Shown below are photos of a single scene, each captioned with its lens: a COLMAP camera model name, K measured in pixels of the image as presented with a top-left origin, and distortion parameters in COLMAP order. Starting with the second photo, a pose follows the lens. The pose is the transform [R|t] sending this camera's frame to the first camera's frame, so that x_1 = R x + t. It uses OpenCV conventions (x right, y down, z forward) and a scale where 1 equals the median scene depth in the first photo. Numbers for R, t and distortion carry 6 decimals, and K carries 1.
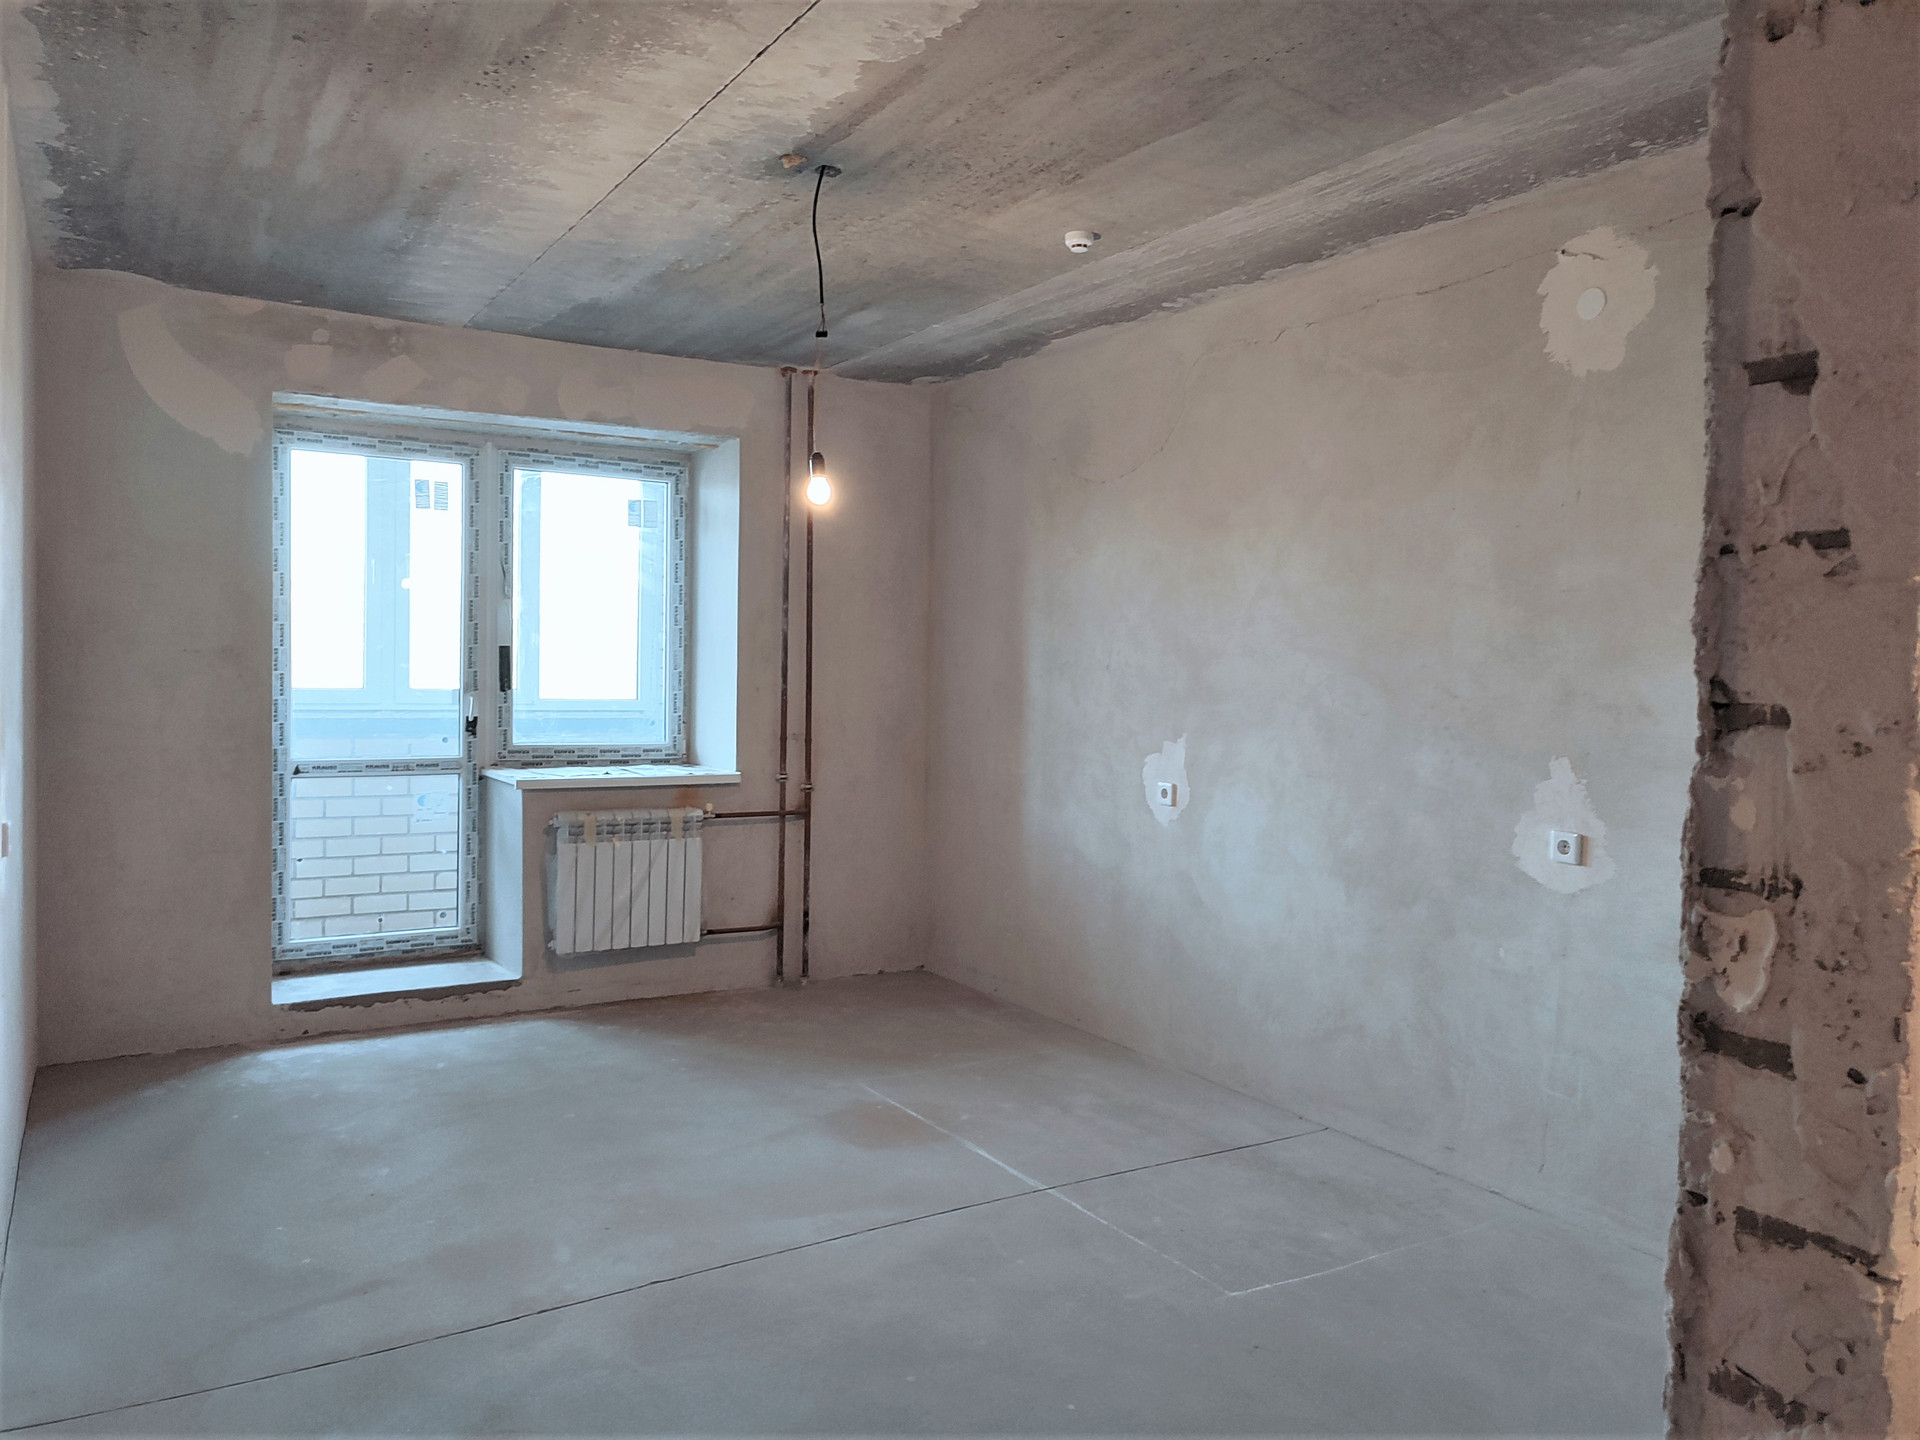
lens RADIAL K [[1413.7, 0, 959.0], [0, 1413.7, 721.5], [0, 0, 1]] dist [-0.002659, -0.000417]
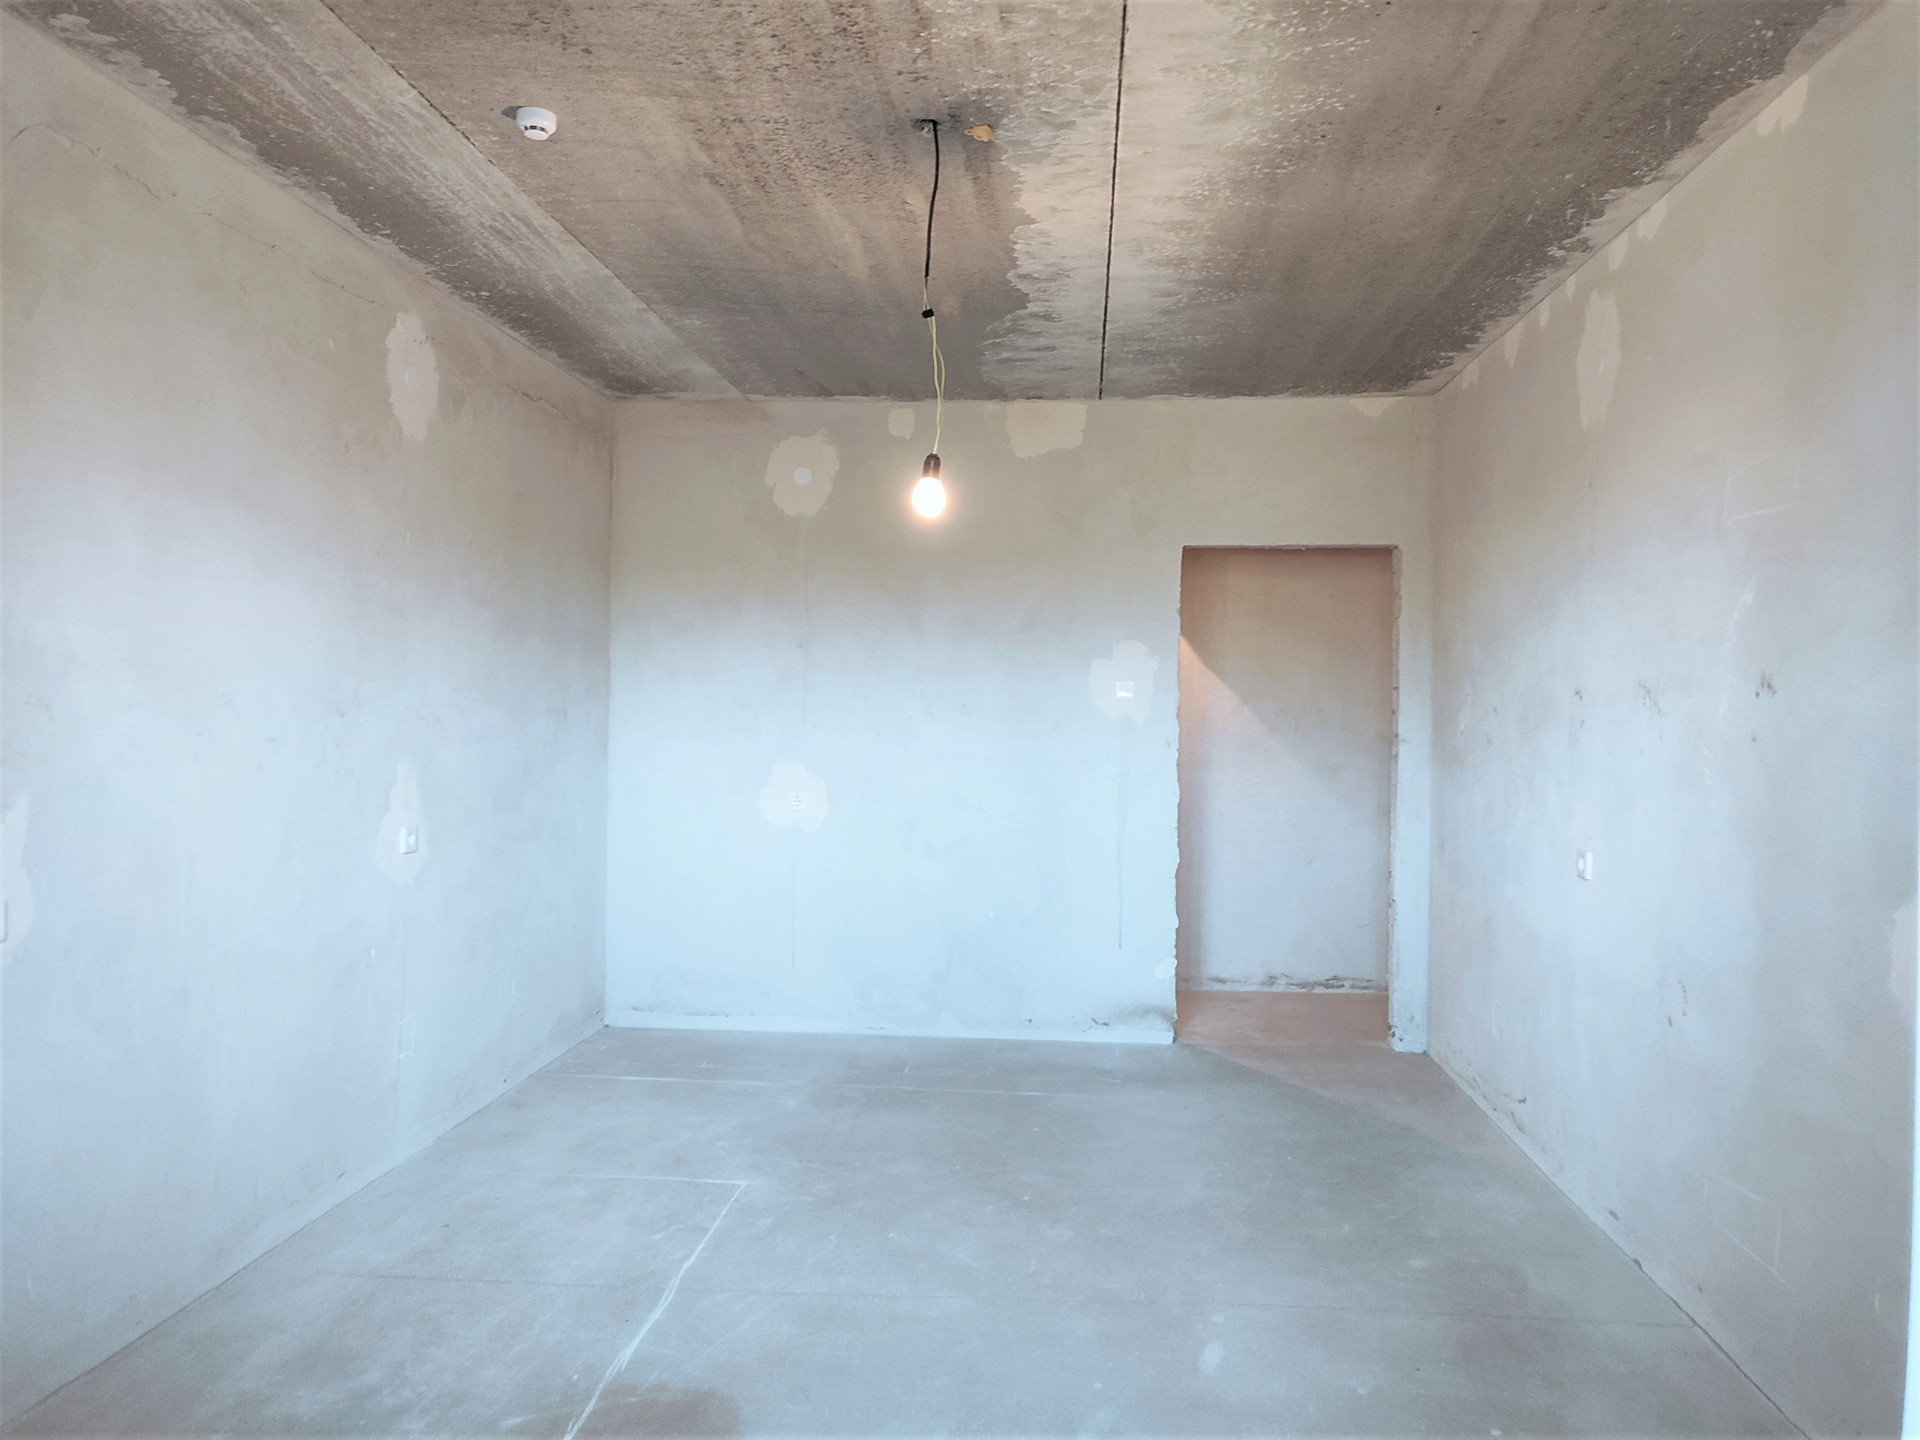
lens RADIAL K [[1413.7, 0, 949.0], [0, 1413.7, 714.3], [0, 0, 1]] dist [-0.002659, -0.000417]
pose [[-0.807071, -0.030267, 0.589678, -0.632015], [-0.004534, 0.998974, 0.045070, -0.070702], [-0.590436, 0.033701, -0.806380, 1.725944]]
